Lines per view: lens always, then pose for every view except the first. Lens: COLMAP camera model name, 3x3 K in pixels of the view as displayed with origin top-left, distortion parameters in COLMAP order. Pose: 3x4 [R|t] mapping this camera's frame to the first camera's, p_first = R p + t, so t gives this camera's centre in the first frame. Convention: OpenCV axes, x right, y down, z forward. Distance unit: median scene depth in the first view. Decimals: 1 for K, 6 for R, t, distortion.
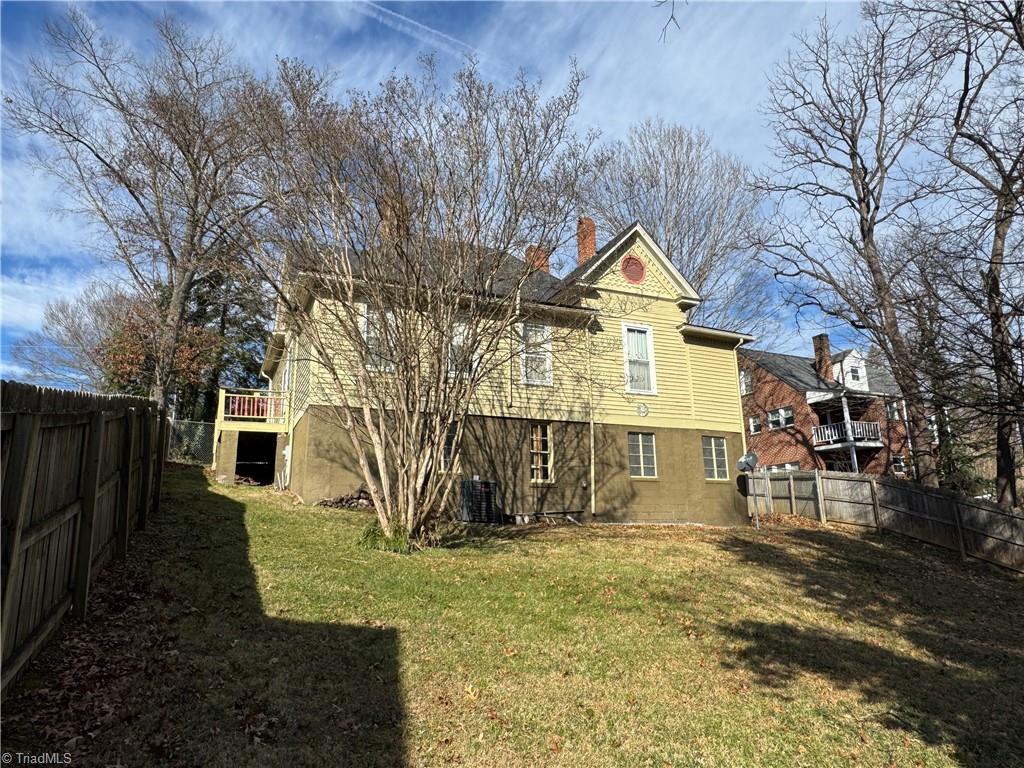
lens RADIAL K [[664.6, 0, 511.0], [0, 664.6, 385.0], [0, 0, 1]] dist [0.007983, 0.001466]
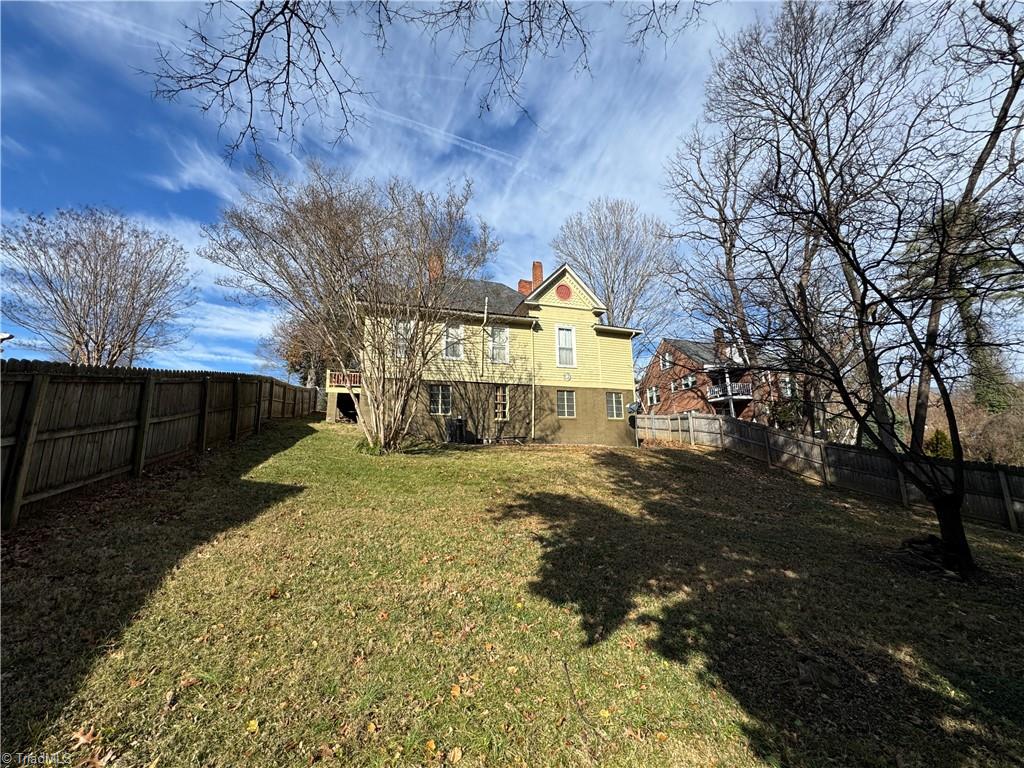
lens RADIAL K [[406.8, 0, 512.1], [0, 406.8, 381.8], [0, 0, 1]] dist [-0.000184, -0.000182]
pose [[0.991675, -0.015421, -0.127837, 0.195415], [0.020275, 0.999119, 0.036756, 0.009578], [0.127158, -0.039042, 0.991114, -0.028979]]
